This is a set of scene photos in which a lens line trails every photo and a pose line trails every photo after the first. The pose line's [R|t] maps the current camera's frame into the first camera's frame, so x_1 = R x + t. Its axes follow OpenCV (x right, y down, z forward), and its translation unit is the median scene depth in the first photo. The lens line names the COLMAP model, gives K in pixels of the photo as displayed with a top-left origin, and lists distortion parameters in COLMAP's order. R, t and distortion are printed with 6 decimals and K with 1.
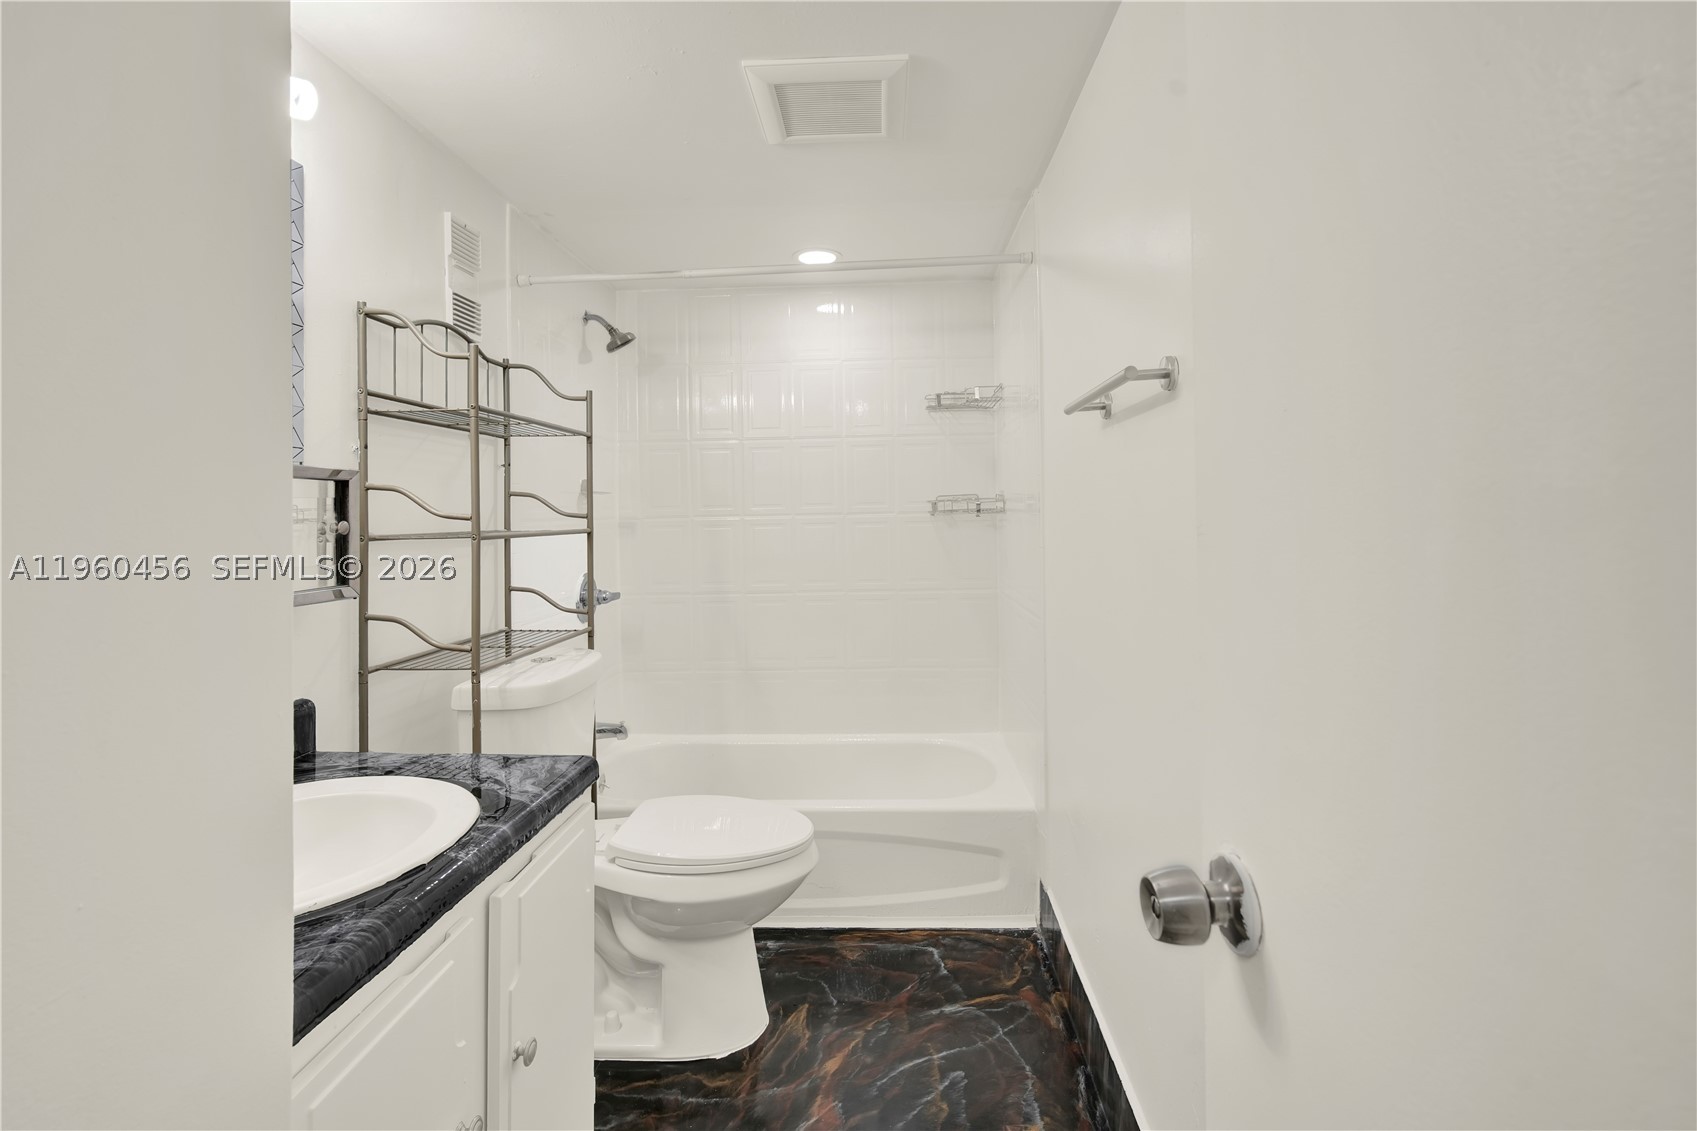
lens RADIAL K [[774.1, 0, 848.1], [0, 774.1, 527.1], [0, 0, 1]] dist [-0.001632, 0.004881]
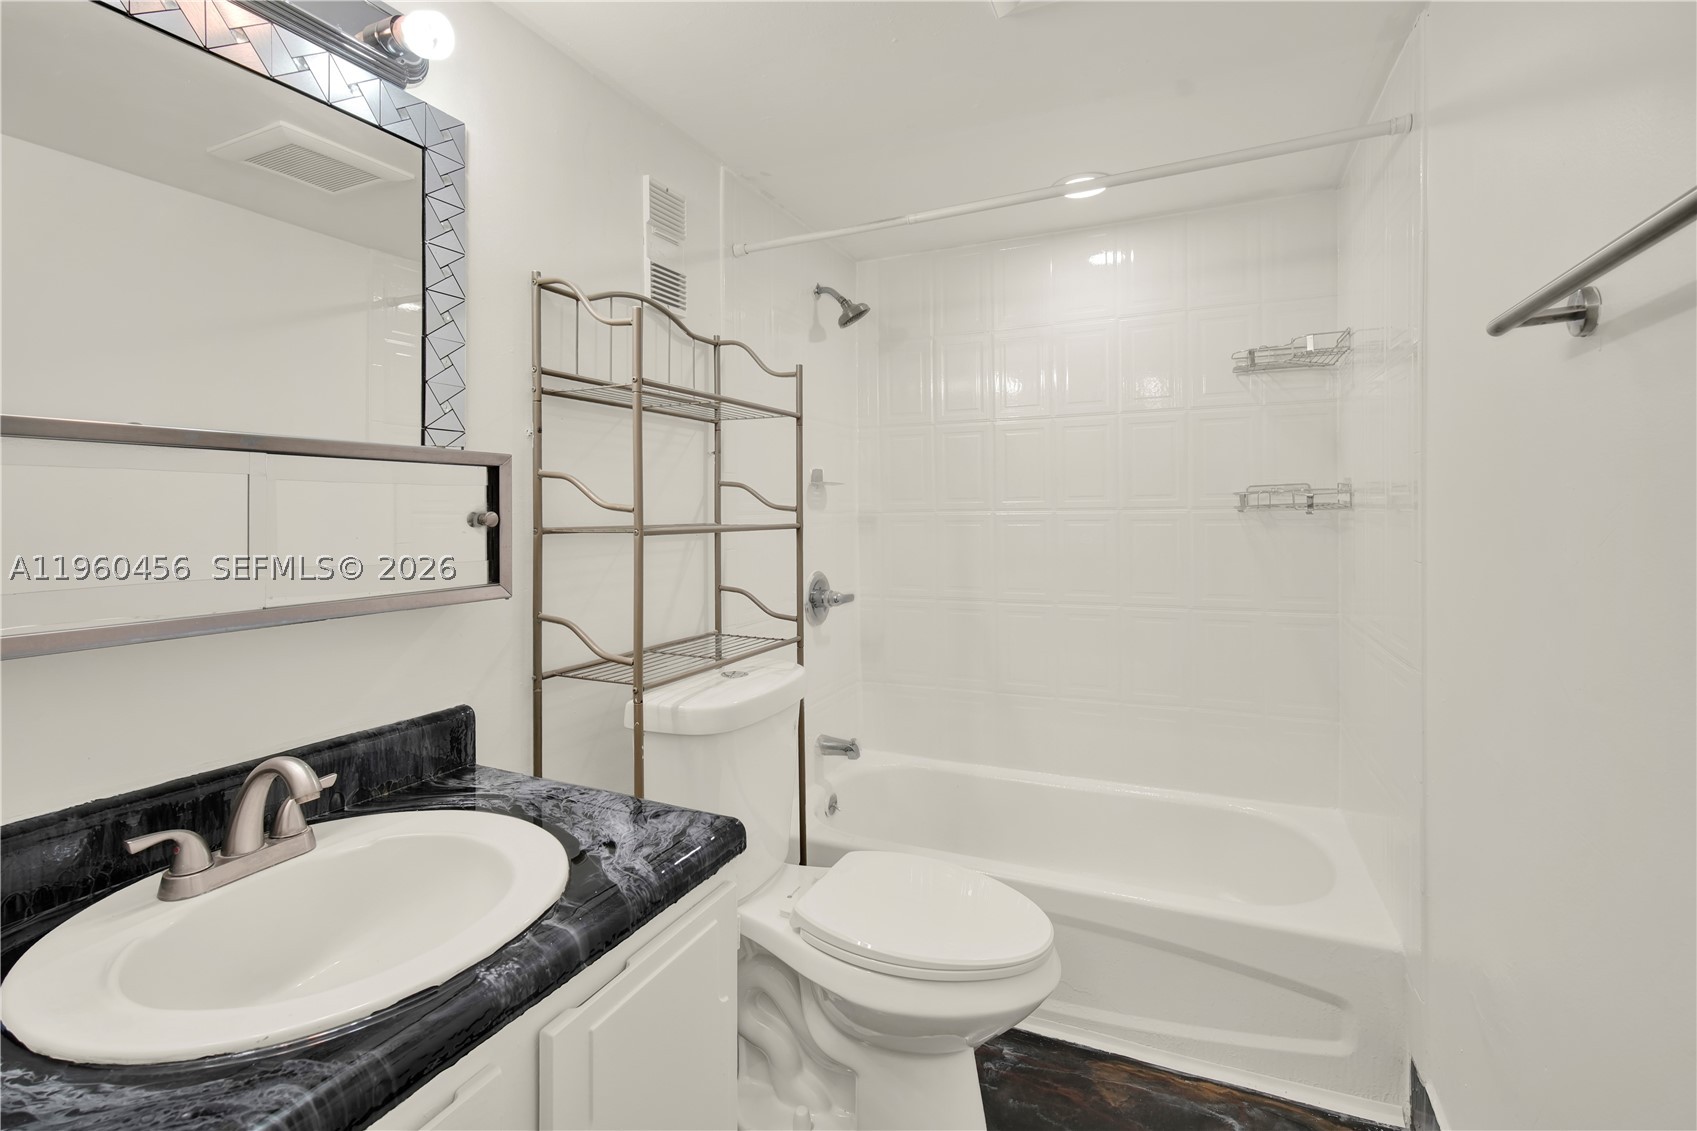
lens RADIAL K [[771.8, 0, 849.4], [0, 771.8, 504.6], [0, 0, 1]] dist [0.001752, -0.012265]
pose [[0.932243, 0.005934, -0.361785, 0.033259], [-0.013640, 0.999731, -0.018749, -0.003480], [0.361577, 0.022414, 0.932073, 0.214211]]
